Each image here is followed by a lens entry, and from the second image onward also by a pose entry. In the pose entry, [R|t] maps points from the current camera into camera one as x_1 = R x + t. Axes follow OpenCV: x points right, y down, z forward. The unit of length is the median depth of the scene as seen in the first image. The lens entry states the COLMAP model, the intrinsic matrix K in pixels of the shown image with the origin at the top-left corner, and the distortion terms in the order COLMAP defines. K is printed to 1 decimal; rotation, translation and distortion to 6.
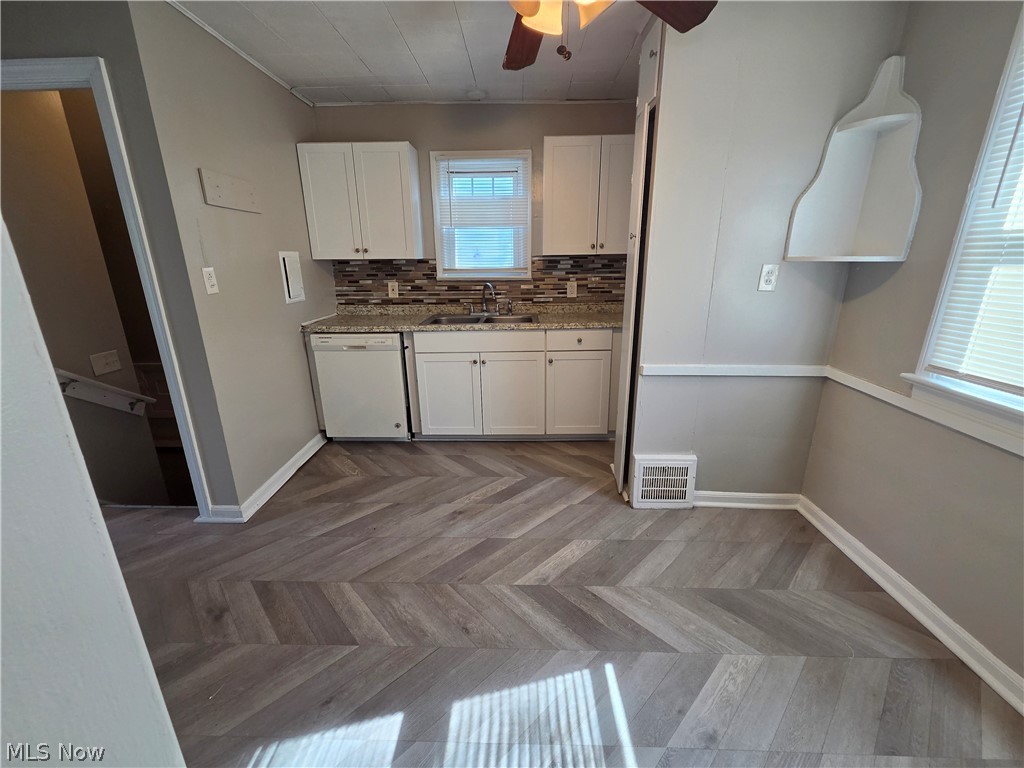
lens RADIAL K [[414.0, 0, 513.1], [0, 414.0, 379.6], [0, 0, 1]] dist [0.000932, 0.000036]
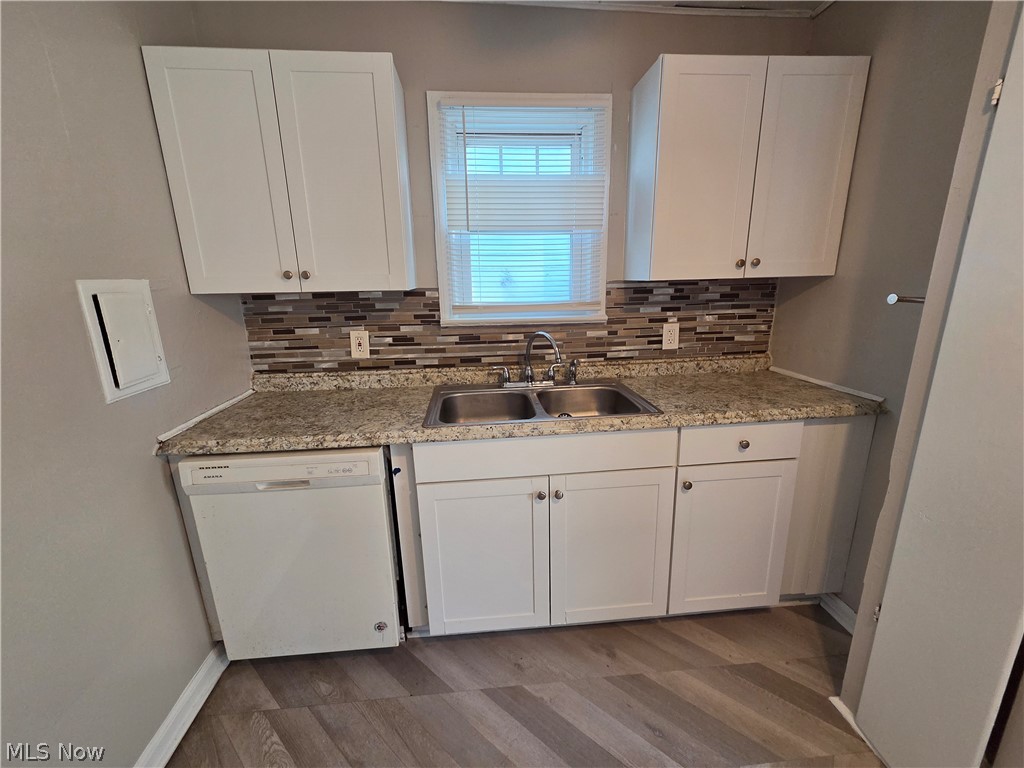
lens RADIAL K [[414.0, 0, 512.7], [0, 414.0, 381.3], [0, 0, 1]] dist [0.000932, 0.000036]
pose [[0.993734, -0.036730, 0.105567, -0.165721], [0.041417, 0.998235, -0.042558, -0.153073], [-0.103818, 0.046664, 0.993501, 0.486983]]
